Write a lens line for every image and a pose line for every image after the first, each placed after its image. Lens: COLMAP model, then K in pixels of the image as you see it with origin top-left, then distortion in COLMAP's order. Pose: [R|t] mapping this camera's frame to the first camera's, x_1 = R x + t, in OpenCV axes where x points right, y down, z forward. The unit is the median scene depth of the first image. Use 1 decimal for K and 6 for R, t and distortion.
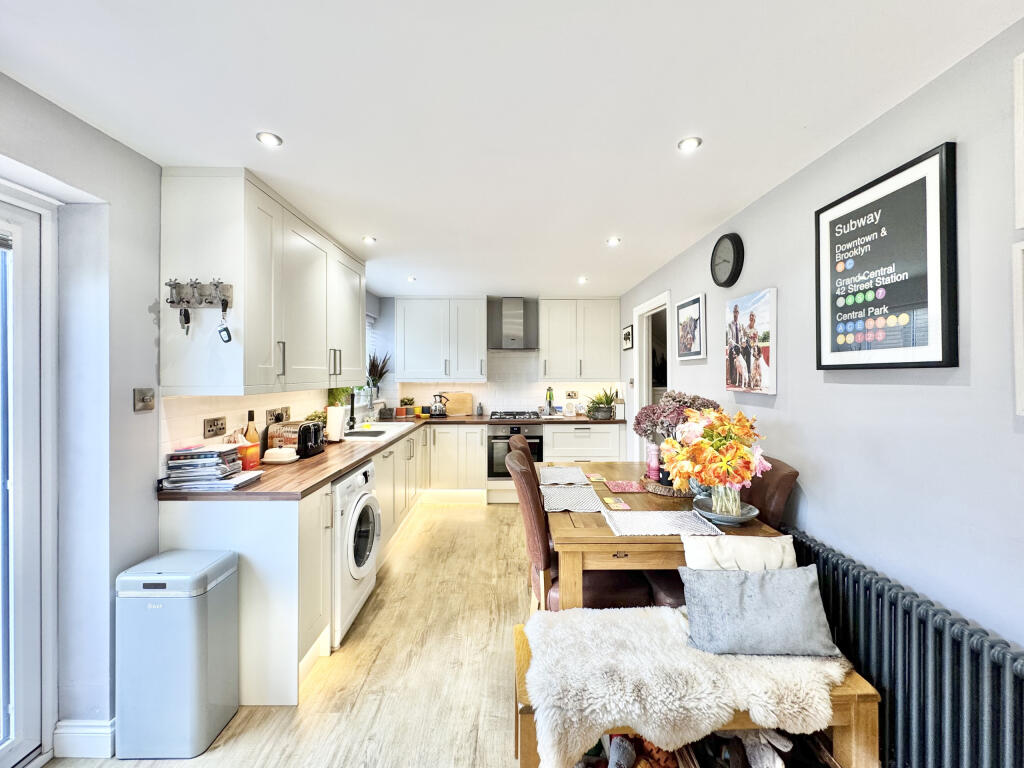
lens RADIAL K [[408.8, 0, 510.9], [0, 408.8, 376.3], [0, 0, 1]] dist [0.000213, 0.000103]
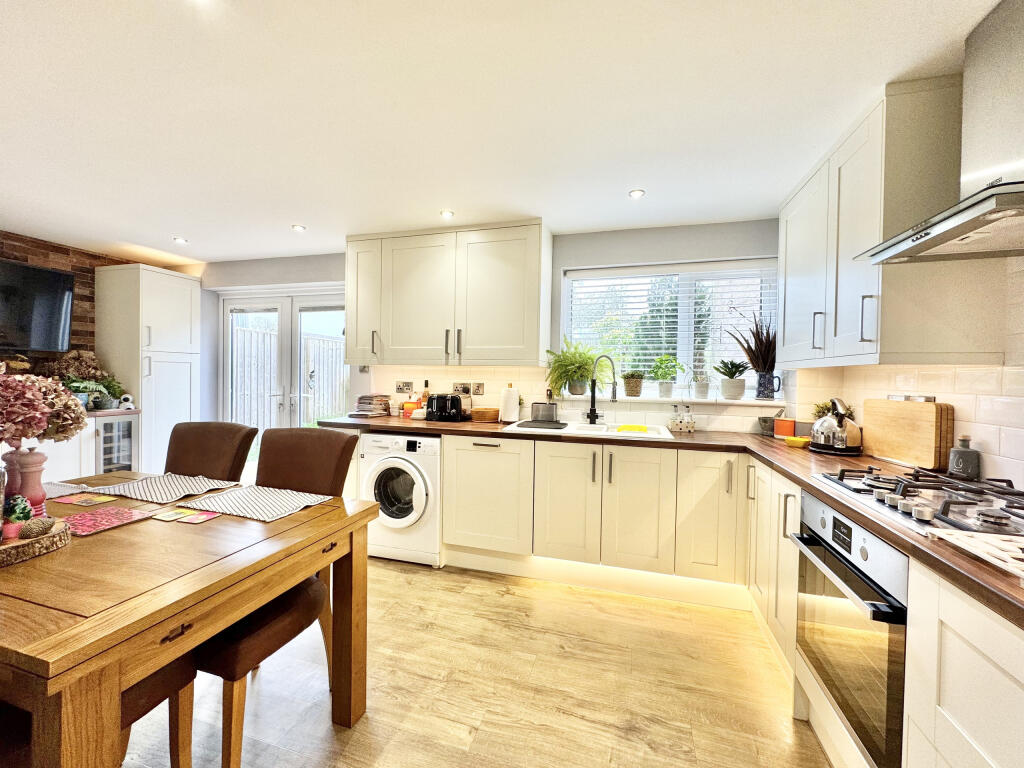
lens RADIAL K [[408.8, 0, 510.9], [0, 408.8, 376.3], [0, 0, 1]] dist [0.000213, 0.000103]
pose [[-0.283054, -0.004982, -0.959091, 0.705515], [-0.021777, 0.999762, 0.001234, 0.063177], [0.958857, 0.021236, -0.283095, 1.784438]]
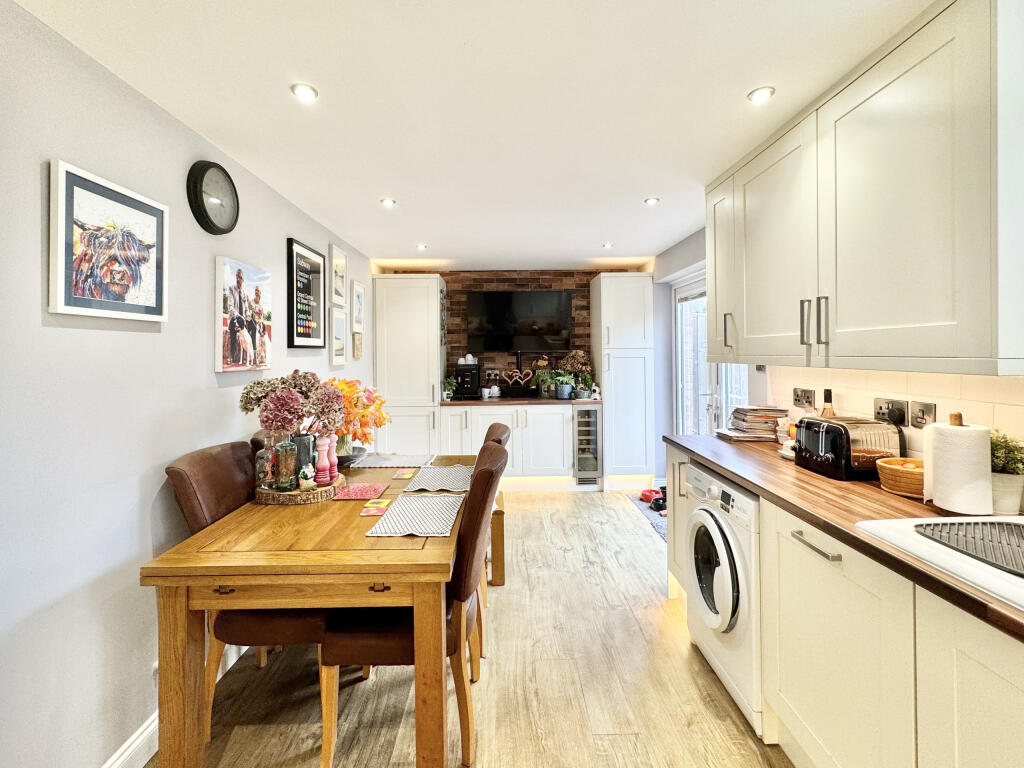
lens RADIAL K [[462.3, 0, 511.2], [0, 462.3, 347.7], [0, 0, 1]] dist [0.000329, 0.000236]
pose [[-0.999864, 0.008887, -0.013905, -0.000092], [0.008980, 0.999937, -0.006661, 0.000053], [0.013845, -0.006785, -0.999881, 2.002601]]
